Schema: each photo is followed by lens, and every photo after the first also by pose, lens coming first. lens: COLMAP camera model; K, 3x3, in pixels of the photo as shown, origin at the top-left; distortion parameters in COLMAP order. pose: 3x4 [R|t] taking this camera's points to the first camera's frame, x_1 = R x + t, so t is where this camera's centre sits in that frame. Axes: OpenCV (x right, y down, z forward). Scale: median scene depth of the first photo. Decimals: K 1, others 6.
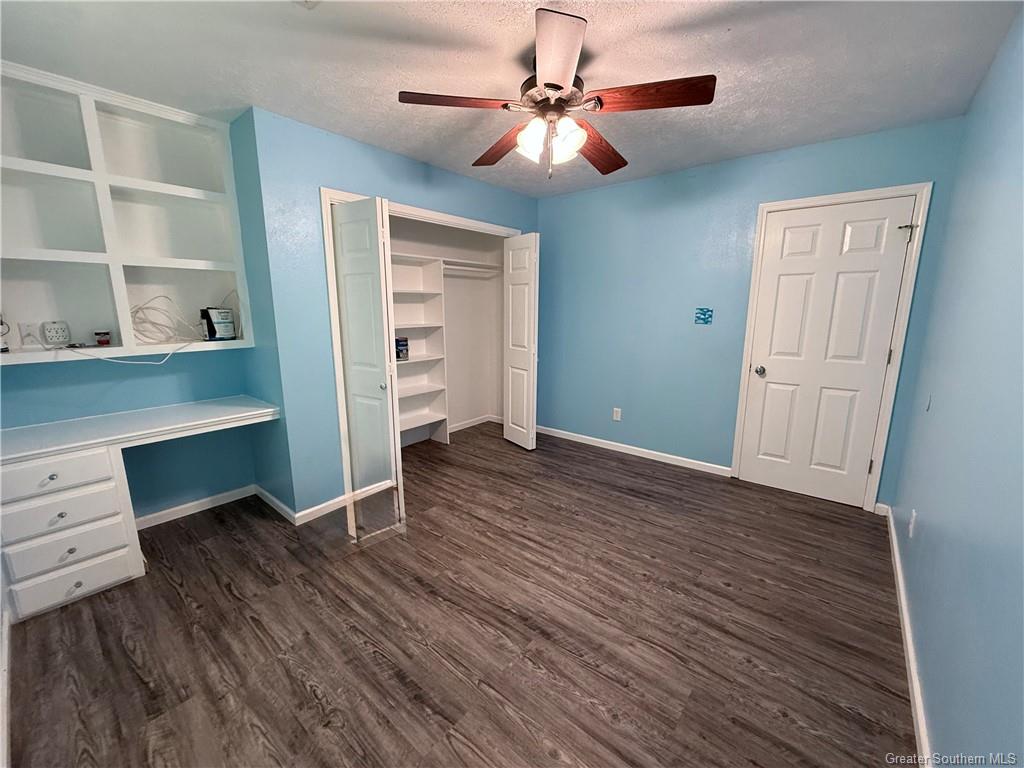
lens RADIAL K [[411.8, 0, 510.3], [0, 411.8, 384.5], [0, 0, 1]] dist [0.003669, 0.000851]
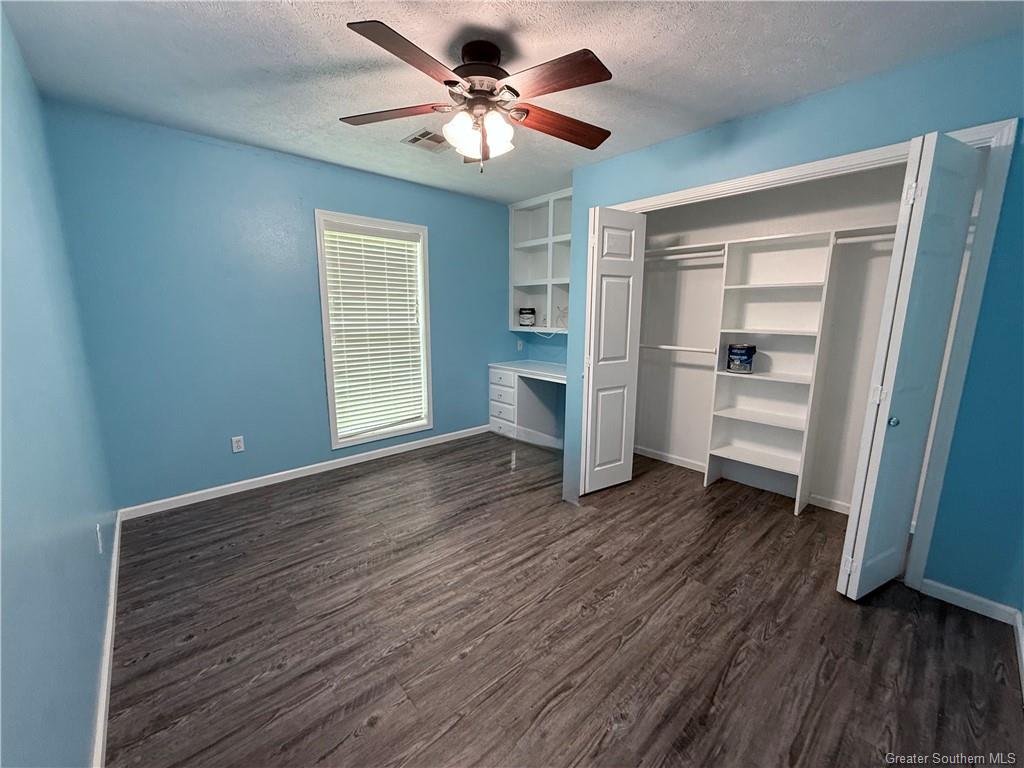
lens RADIAL K [[411.8, 0, 510.3], [0, 411.8, 384.5], [0, 0, 1]] dist [0.003669, 0.000851]
pose [[-0.146327, 0.176684, -0.973330, 1.017918], [-0.191247, 0.960306, 0.203071, -0.199715], [0.970574, 0.215861, -0.106728, 1.142490]]
